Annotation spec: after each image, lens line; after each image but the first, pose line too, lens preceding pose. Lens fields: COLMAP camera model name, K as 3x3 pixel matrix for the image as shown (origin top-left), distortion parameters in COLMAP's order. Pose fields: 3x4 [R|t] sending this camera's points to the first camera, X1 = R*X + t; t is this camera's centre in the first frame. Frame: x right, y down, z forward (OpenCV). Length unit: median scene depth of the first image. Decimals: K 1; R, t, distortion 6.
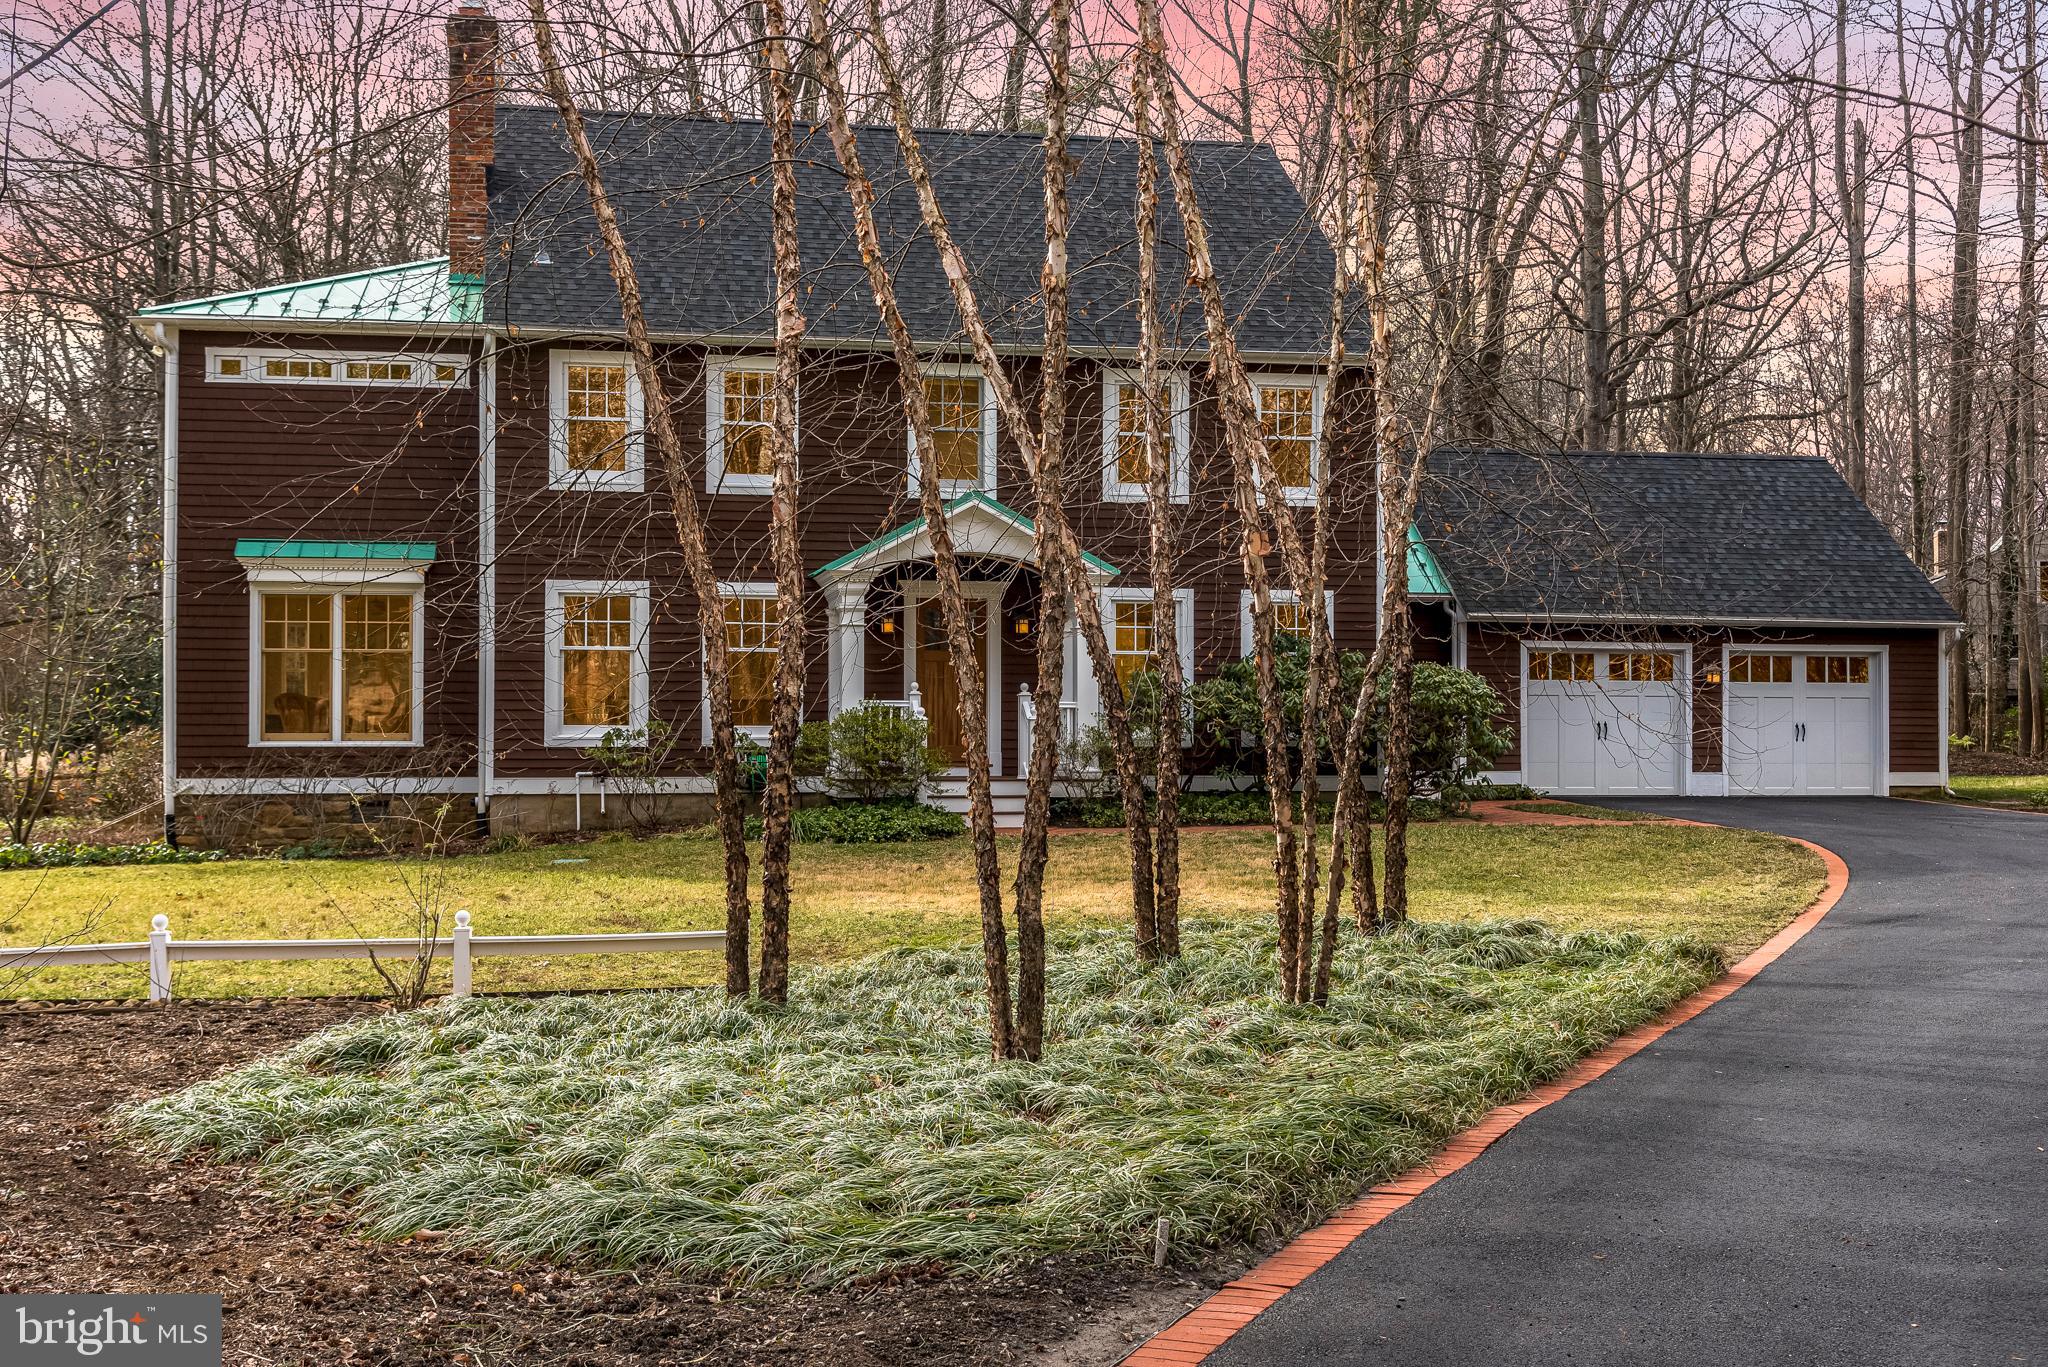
lens RADIAL K [[2187.4, 0, 958.0], [0, 2187.4, 679.6], [0, 0, 1]] dist [0.014499, 0.000000]
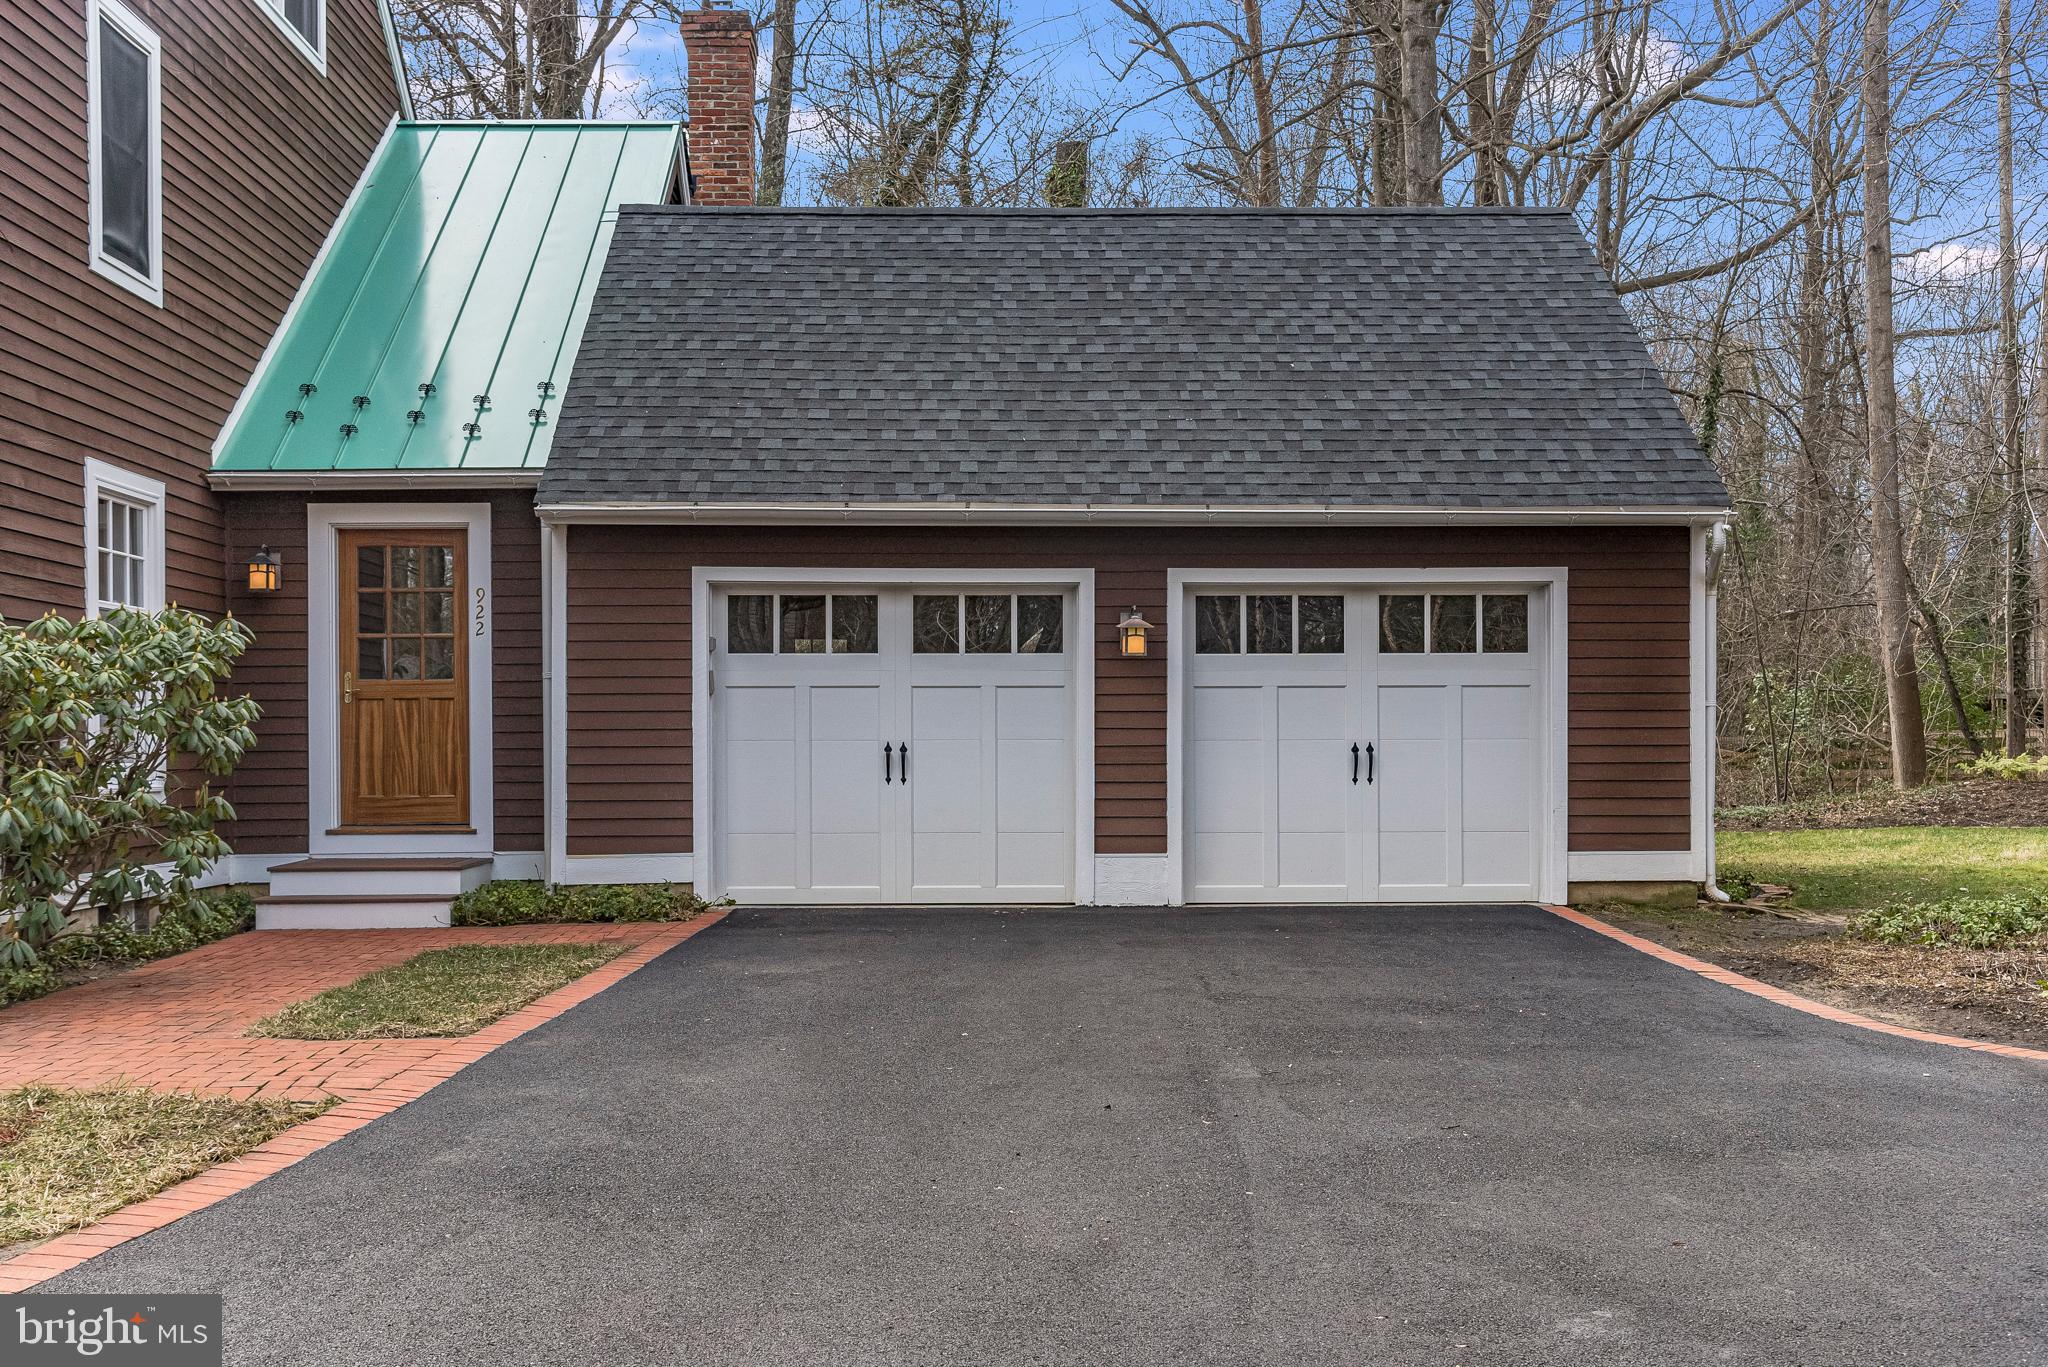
lens RADIAL K [[2187.4, 0, 1024.3], [0, 2187.4, 691.1], [0, 0, 1]] dist [0.014499, 0.000000]
pose [[0.991932, -0.003847, -0.126713, 0.489769], [0.005621, 0.999891, 0.013645, 0.003503], [0.126647, -0.014248, 0.991846, 0.714075]]
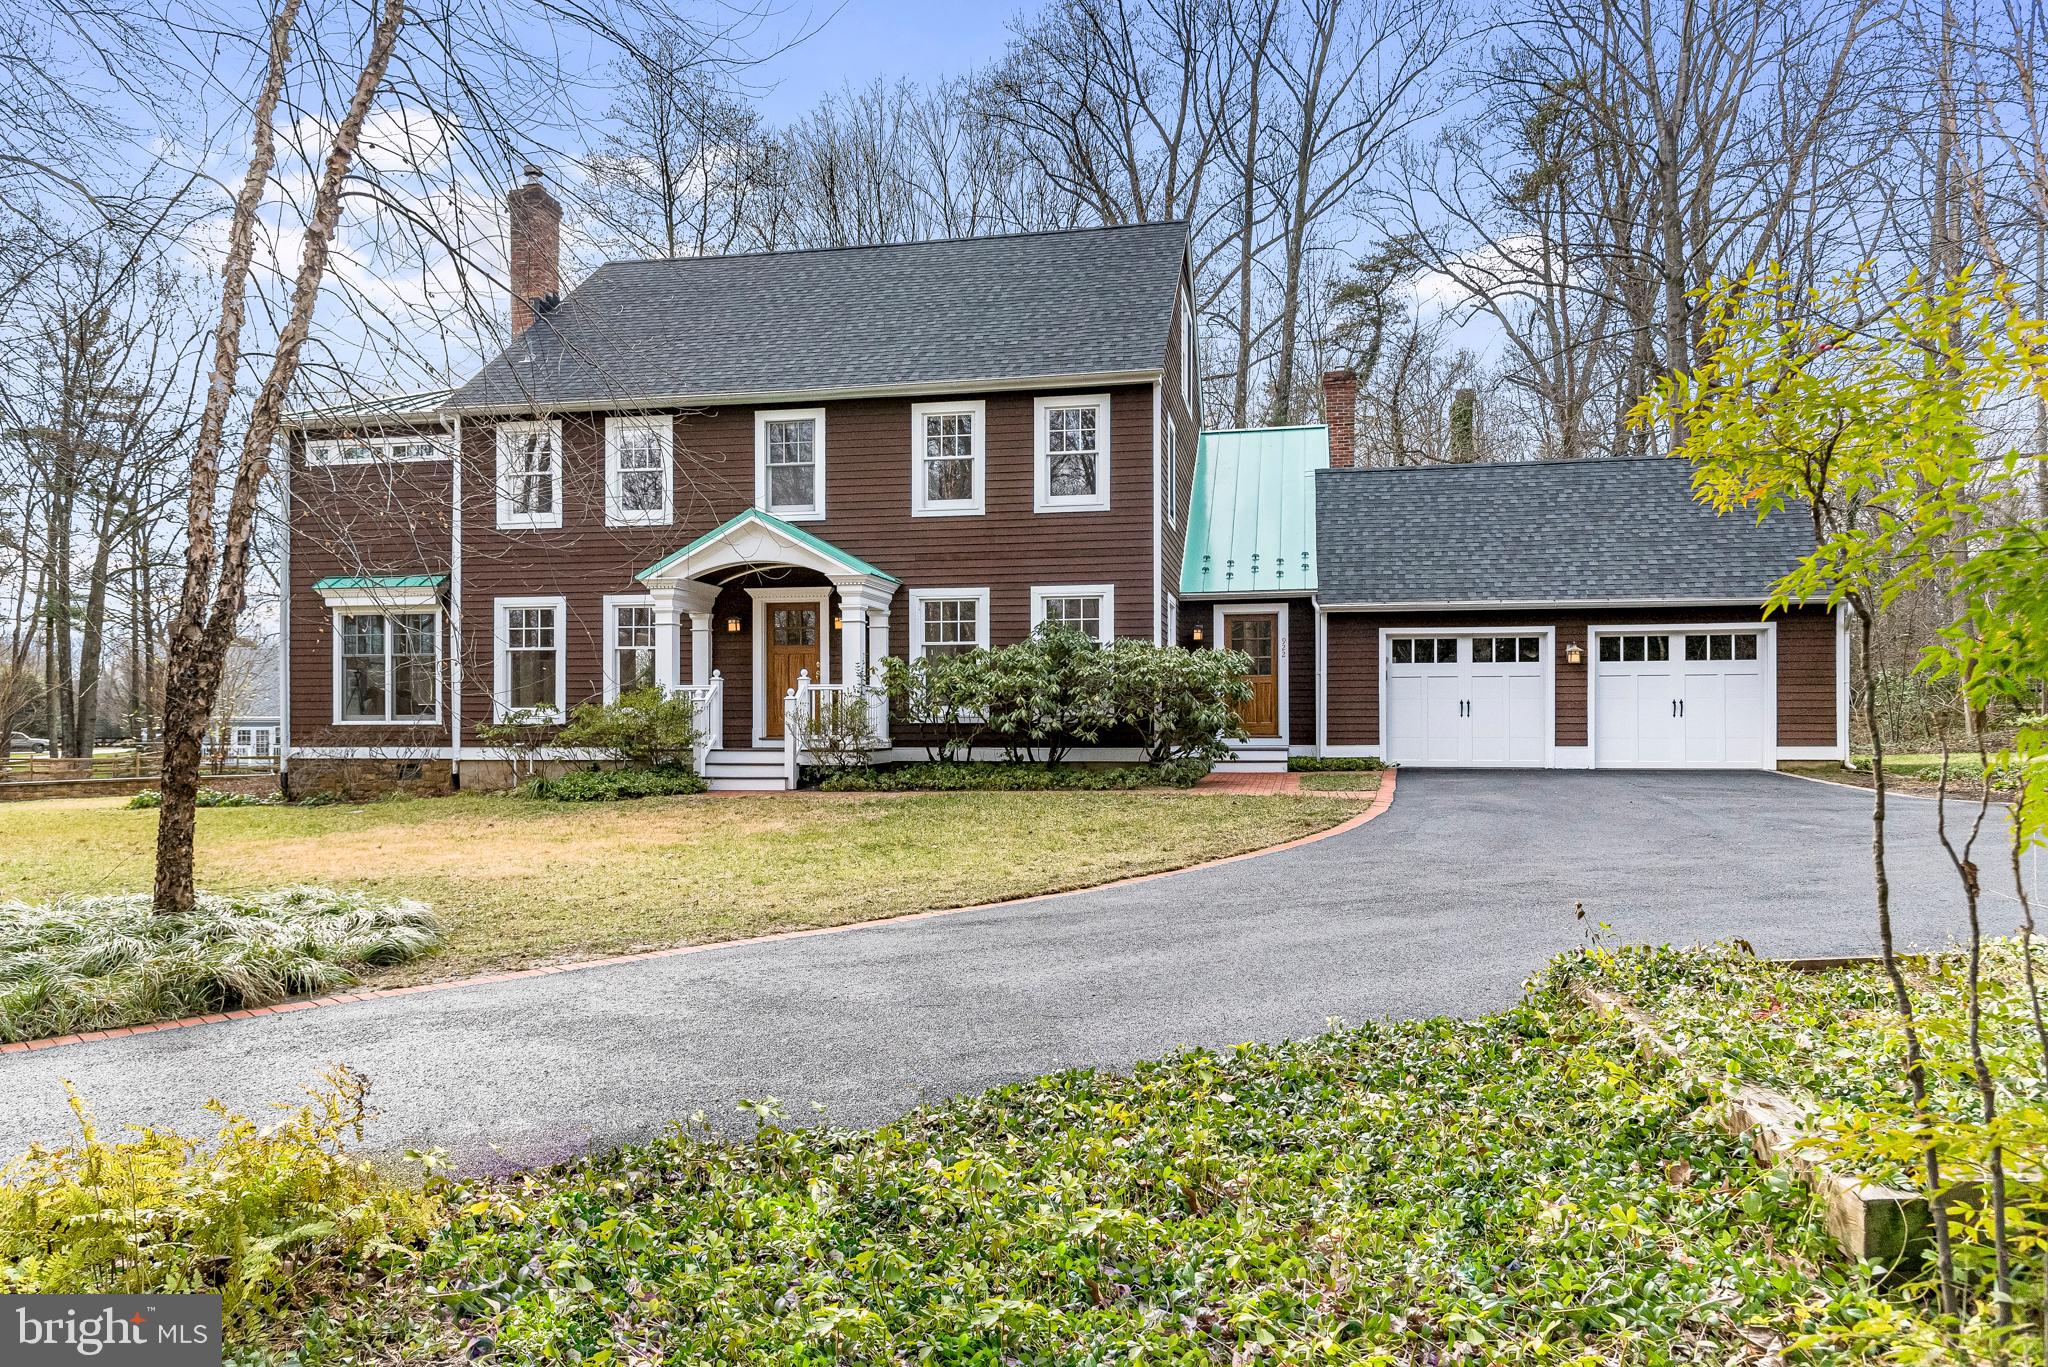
lens RADIAL K [[1381.7, 0, 1005.0], [0, 1381.7, 696.9], [0, 0, 1]] dist [0.016551, -0.009257]
pose [[0.931855, -0.006316, -0.362775, 0.427993], [0.013557, 0.999756, 0.017417, 0.003669], [0.362577, -0.021148, 0.931714, 0.352913]]
